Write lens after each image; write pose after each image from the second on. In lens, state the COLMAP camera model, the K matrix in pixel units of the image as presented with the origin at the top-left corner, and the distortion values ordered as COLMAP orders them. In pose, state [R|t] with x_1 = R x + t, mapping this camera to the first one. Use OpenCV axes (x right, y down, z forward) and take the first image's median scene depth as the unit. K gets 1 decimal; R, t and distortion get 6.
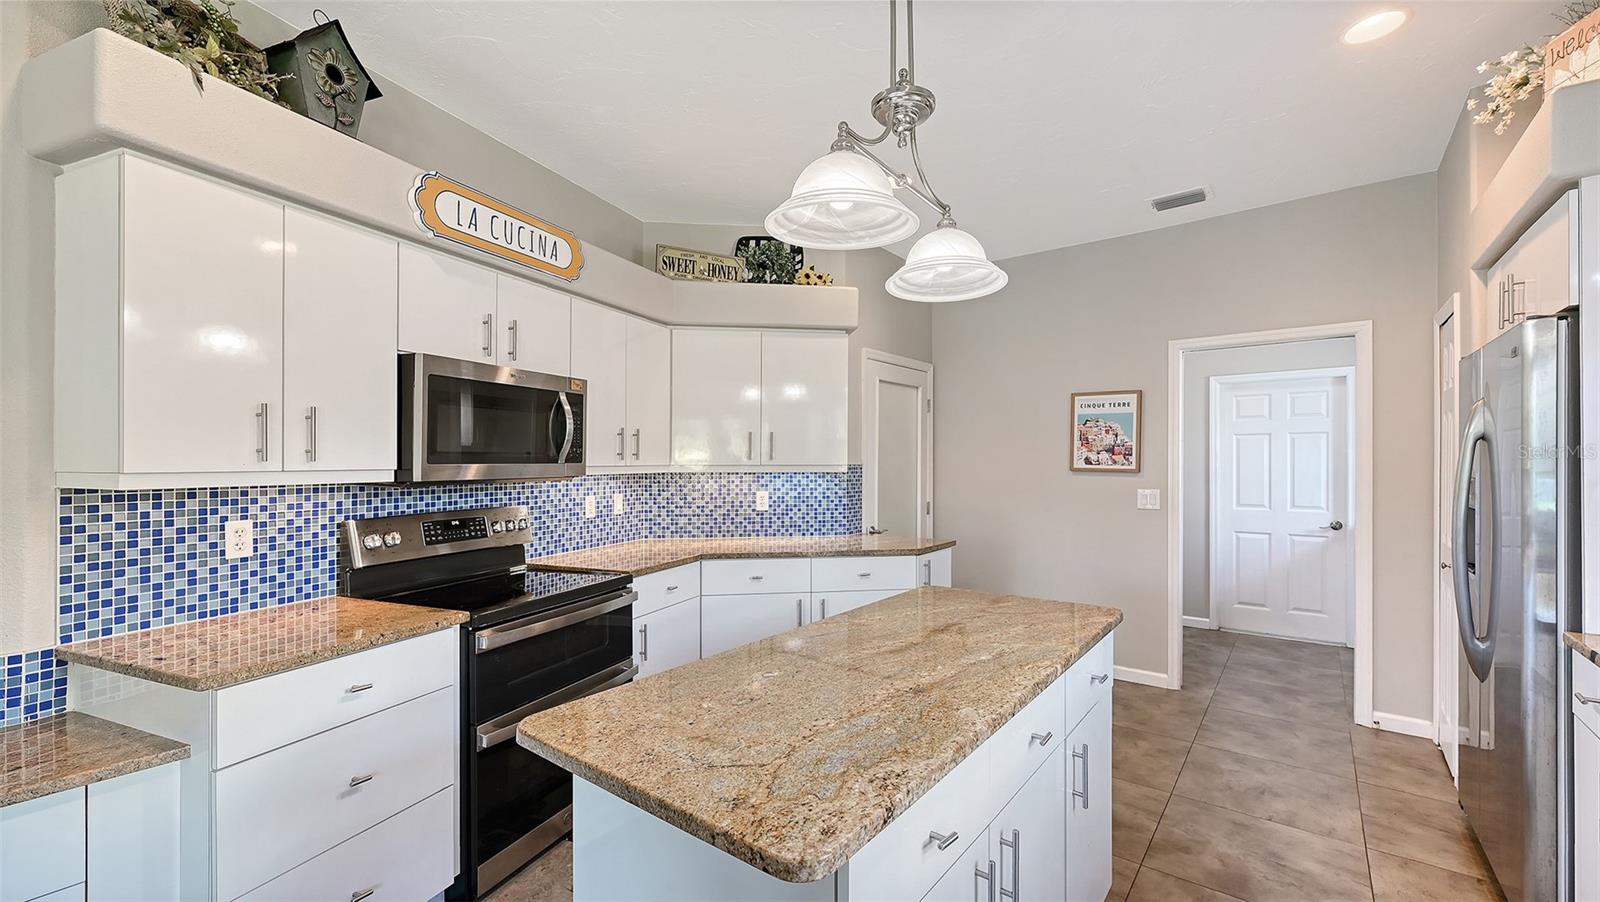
lens RADIAL K [[640.6, 0, 805.0], [0, 640.6, 460.0], [0, 0, 1]] dist [-0.003172, 0.000028]
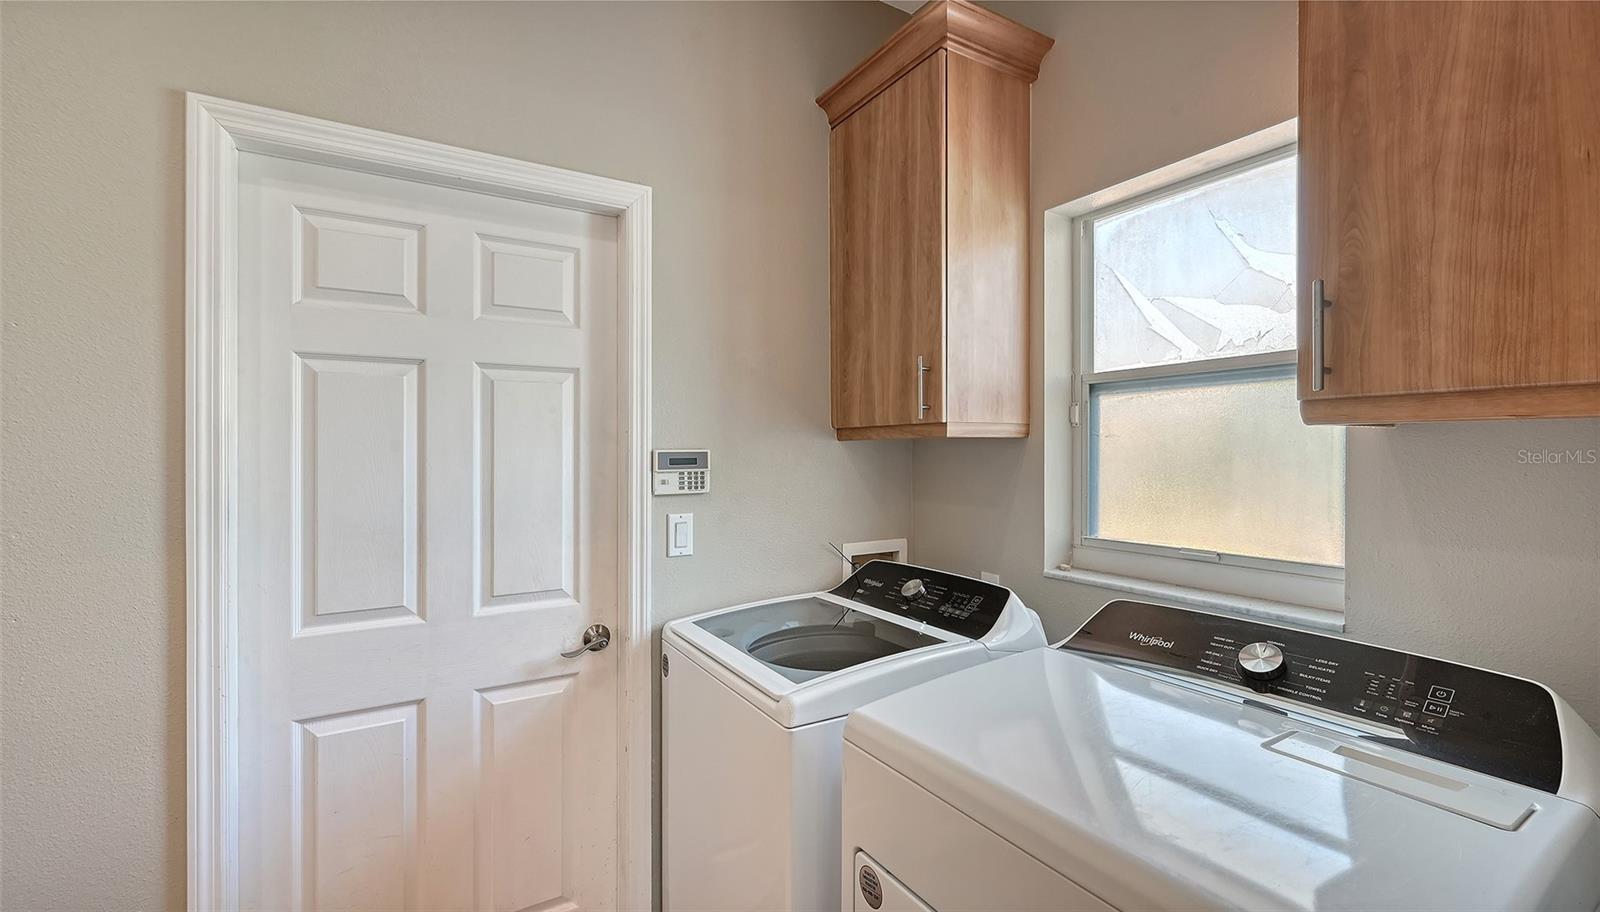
lens RADIAL K [[679.4, 0, 800.0], [0, 679.4, 456.0], [0, 0, 1]] dist [-0.000033, 0.000065]
pose [[0.351944, -0.001052, 0.936021, 0.654942], [-0.005534, 0.999980, 0.003205, 0.001464], [-0.936005, -0.006308, 0.351931, 0.961253]]
